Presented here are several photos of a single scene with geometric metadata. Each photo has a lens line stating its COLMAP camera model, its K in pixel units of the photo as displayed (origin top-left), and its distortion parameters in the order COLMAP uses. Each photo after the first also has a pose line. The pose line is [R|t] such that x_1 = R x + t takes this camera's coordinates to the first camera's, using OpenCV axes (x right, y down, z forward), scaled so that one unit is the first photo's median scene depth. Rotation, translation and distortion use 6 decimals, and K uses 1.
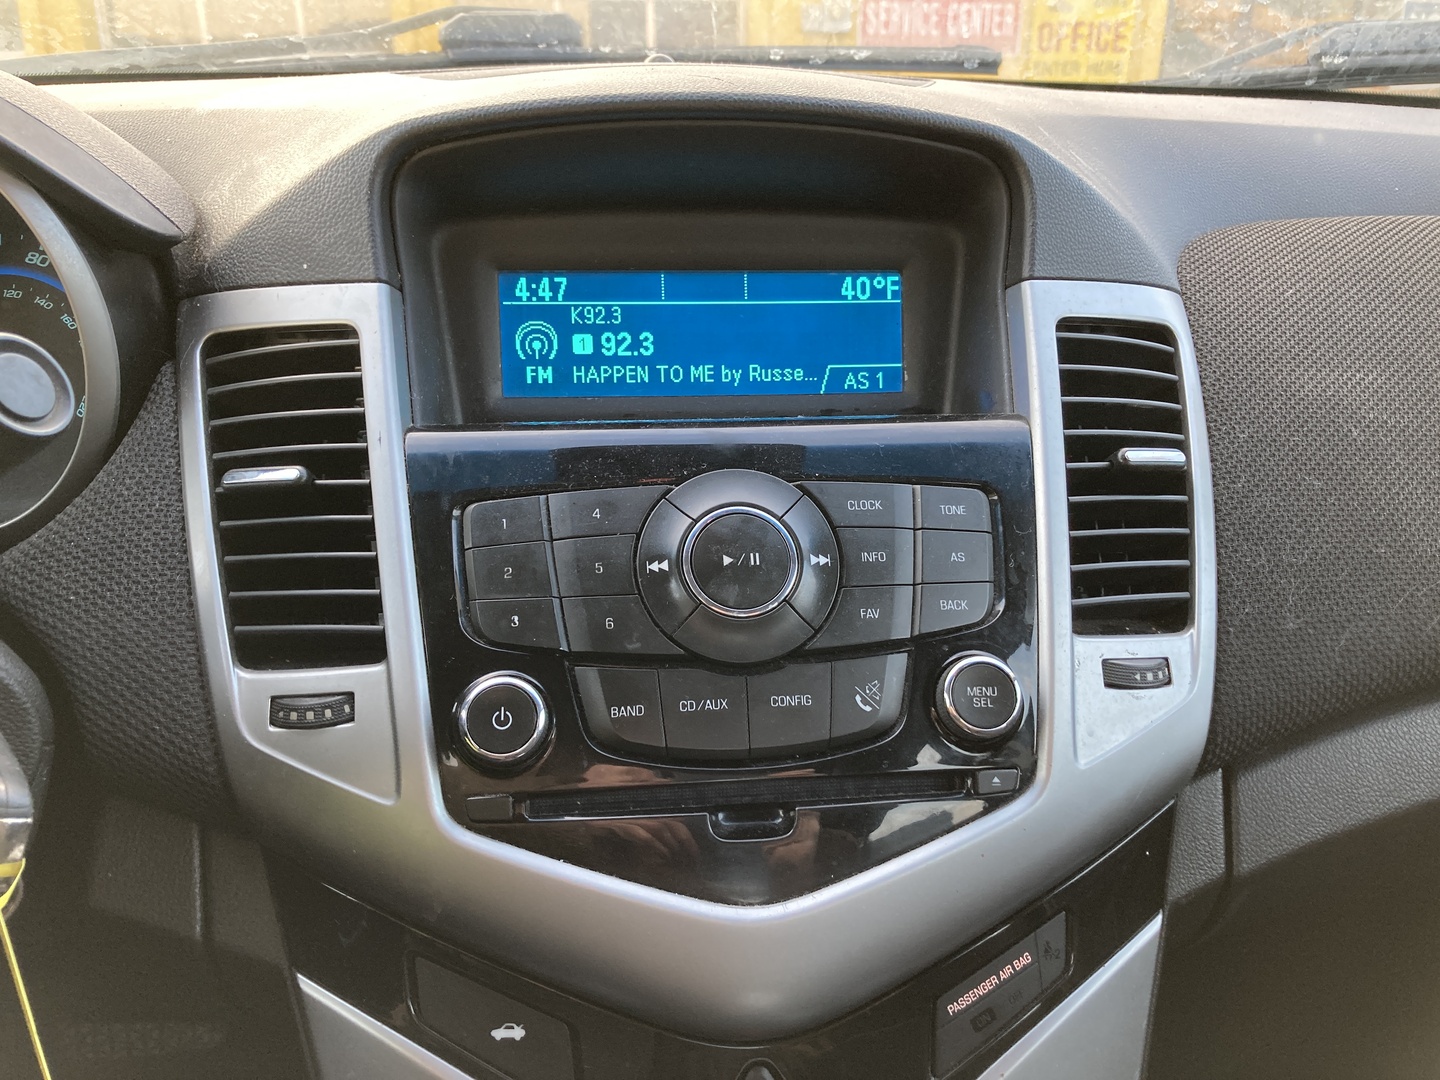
lens RADIAL K [[1177.7, 0, 714.1], [0, 1177.7, 537.8], [0, 0, 1]] dist [0.043335, -0.067052]
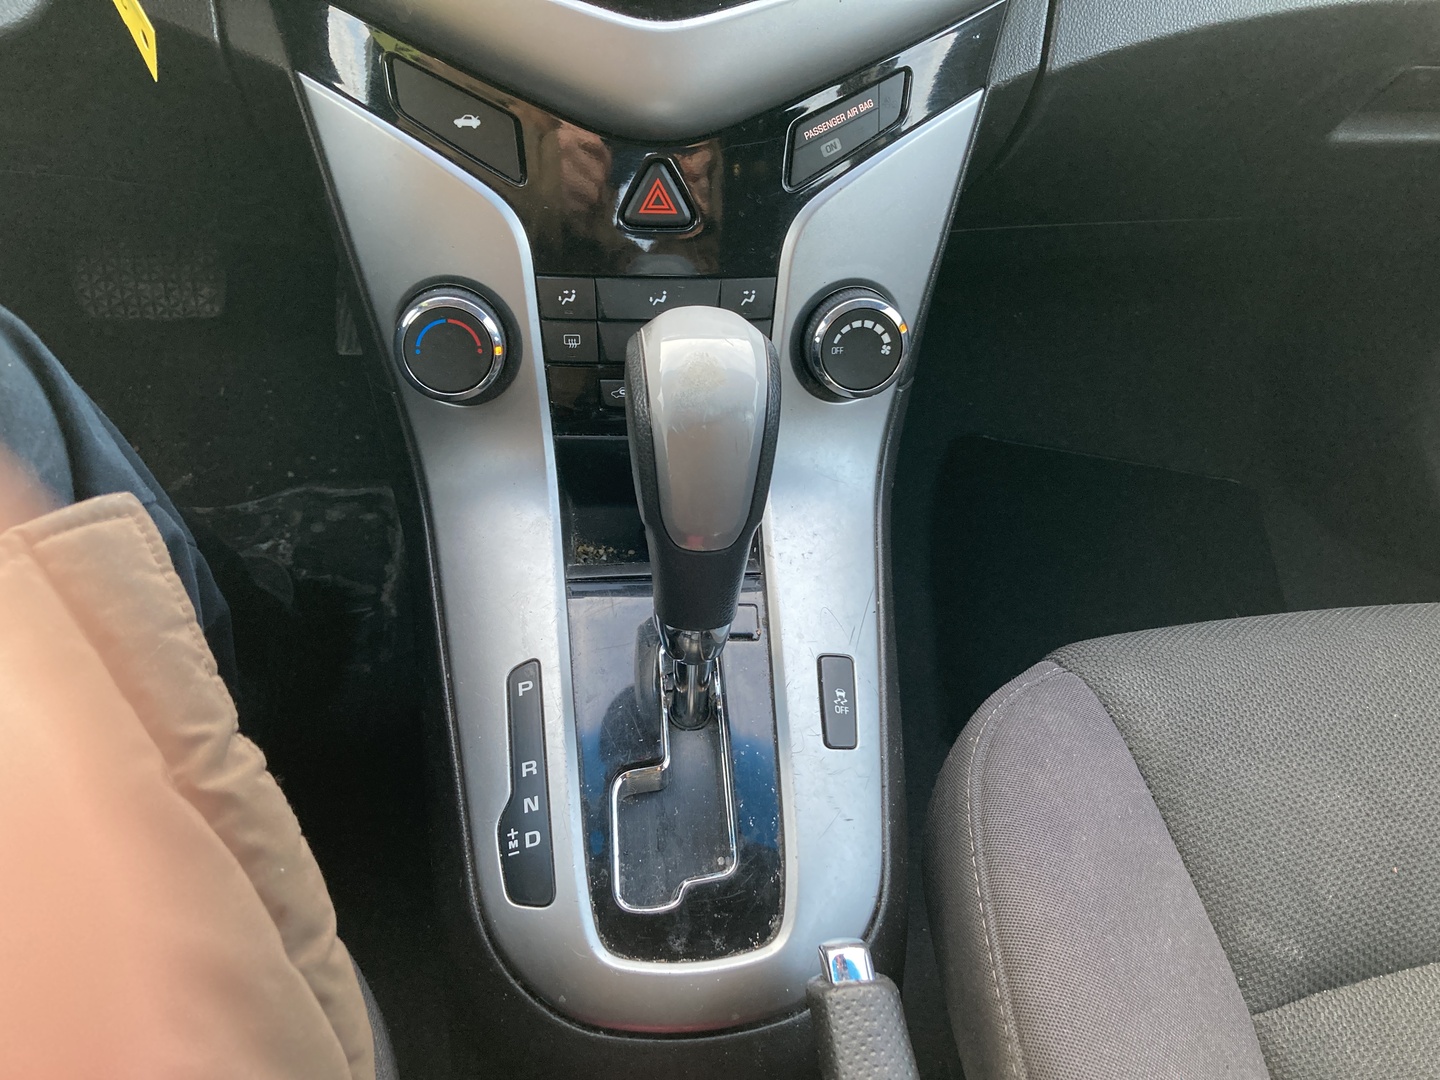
lens RADIAL K [[1177.7, 0, 714.1], [0, 1177.7, 537.8], [0, 0, 1]] dist [0.043335, -0.067052]
pose [[0.998050, 0.039904, 0.048005, 0.043158], [-0.055908, 0.913479, 0.403027, 0.233653], [-0.027769, -0.404925, 0.913928, -0.310939]]
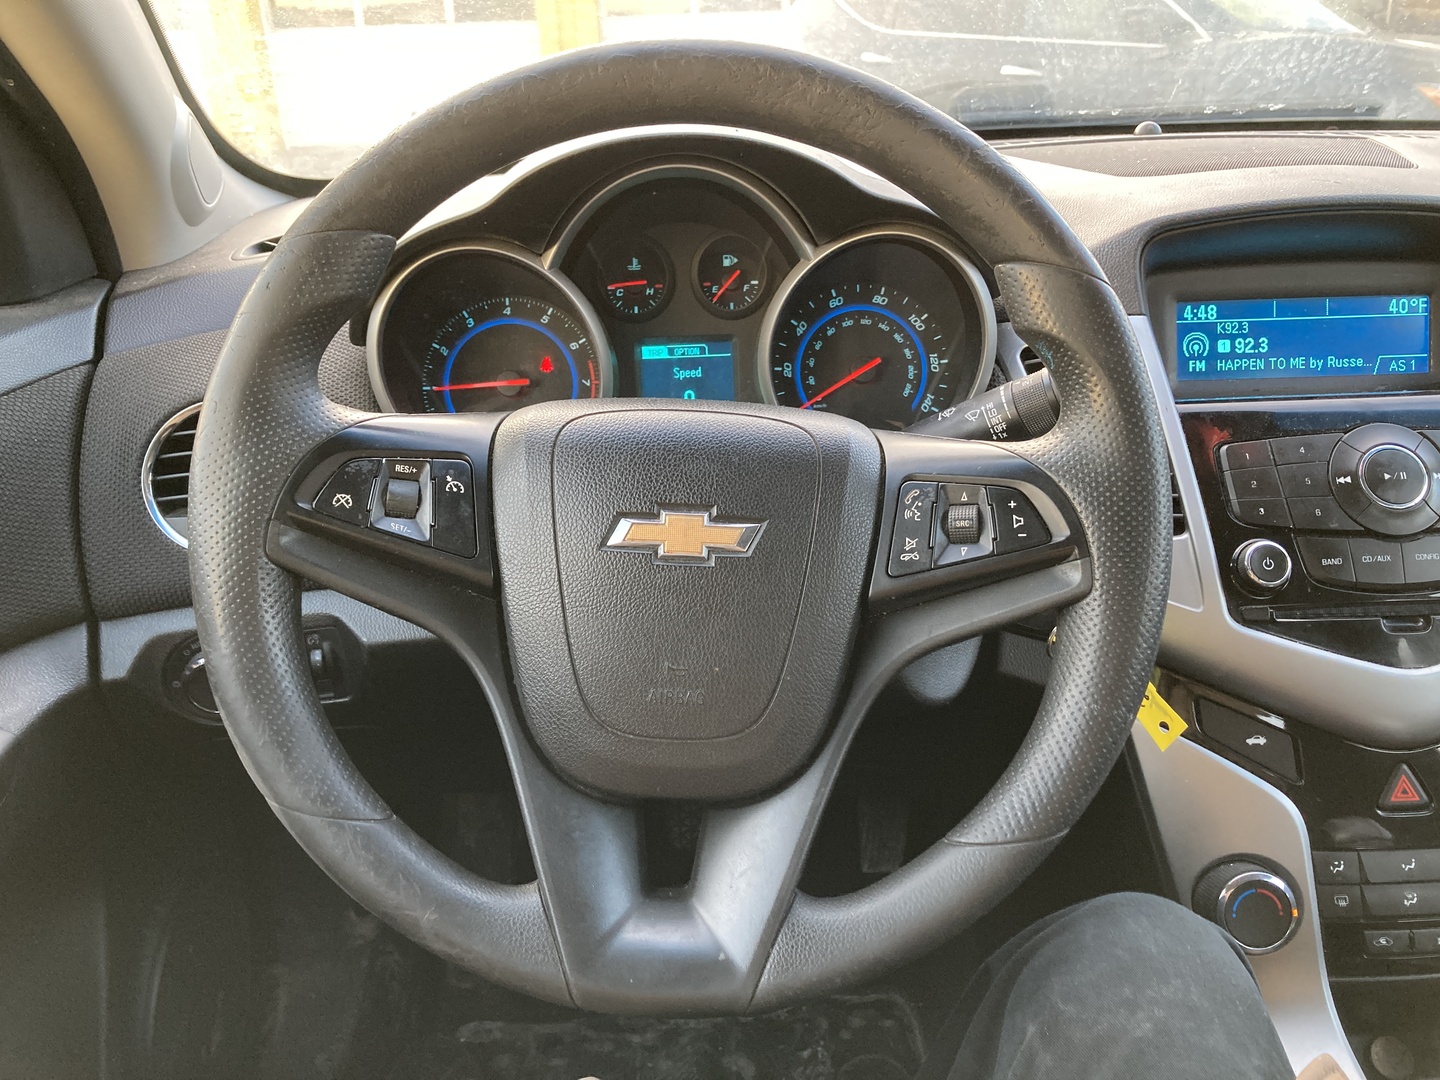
lens RADIAL K [[1177.7, 0, 714.1], [0, 1177.7, 537.8], [0, 0, 1]] dist [0.043335, -0.067052]
pose [[0.995151, -0.001414, -0.098344, -0.645057], [0.005130, 0.999282, 0.037544, 0.031273], [0.098221, -0.037867, 0.994444, -0.676114]]
